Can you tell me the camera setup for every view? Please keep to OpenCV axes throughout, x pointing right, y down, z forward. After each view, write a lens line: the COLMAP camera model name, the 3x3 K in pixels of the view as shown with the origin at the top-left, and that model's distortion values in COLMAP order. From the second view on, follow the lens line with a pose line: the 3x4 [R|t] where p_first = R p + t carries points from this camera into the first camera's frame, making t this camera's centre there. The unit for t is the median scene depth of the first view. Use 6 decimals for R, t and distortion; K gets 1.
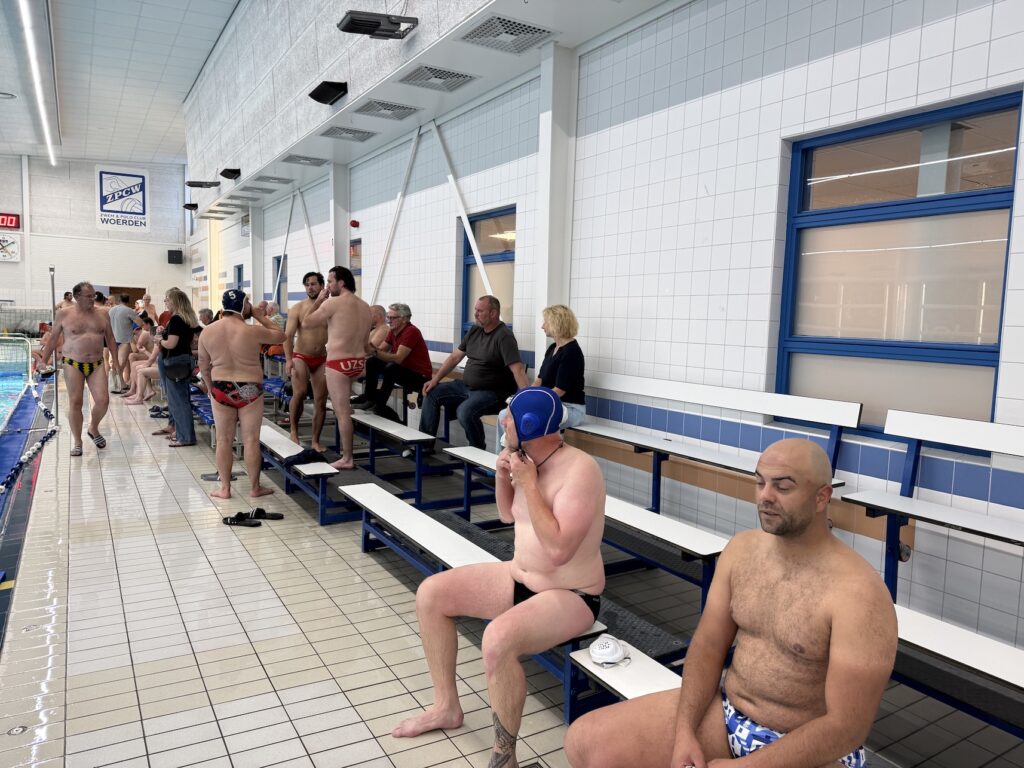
lens RADIAL K [[744.5, 0, 477.2], [0, 744.5, 386.4], [0, 0, 1]] dist [0.084401, -0.060985]
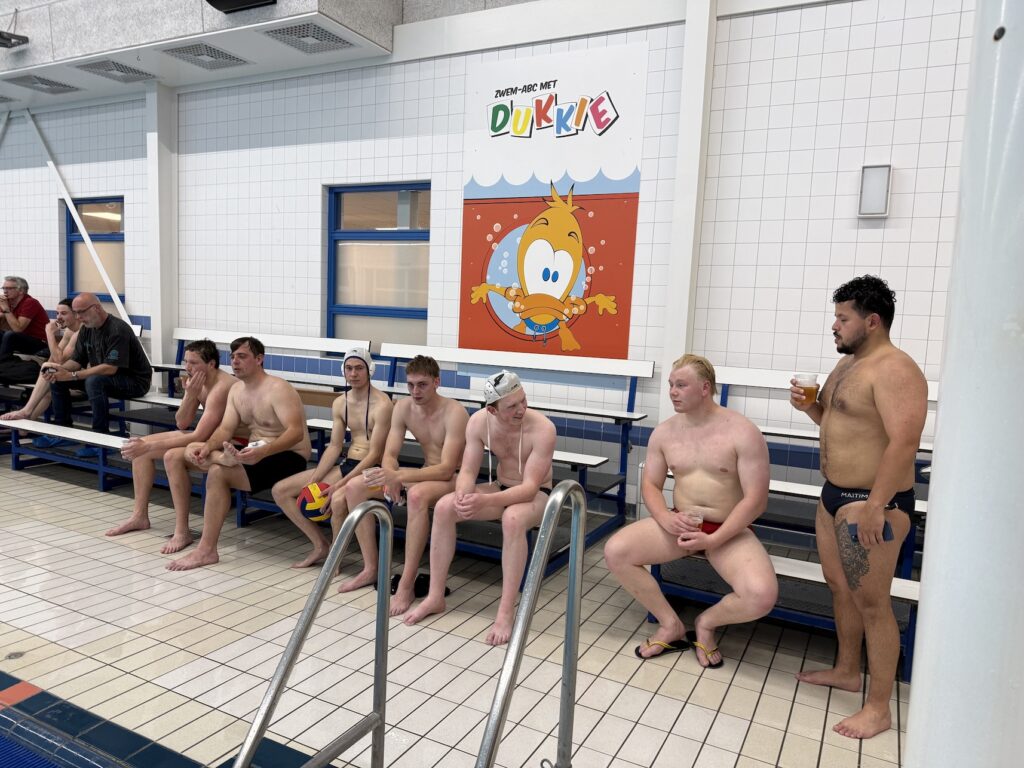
lens RADIAL K [[718.9, 0, 512.0], [0, 718.9, 384.0], [0, 0, 1]] dist [0.040142, -0.046566]
pose [[0.828162, -0.051442, 0.558123, -0.110285], [0.034047, 0.998558, 0.041516, 0.039779], [-0.559453, -0.015380, 0.828719, -0.380263]]
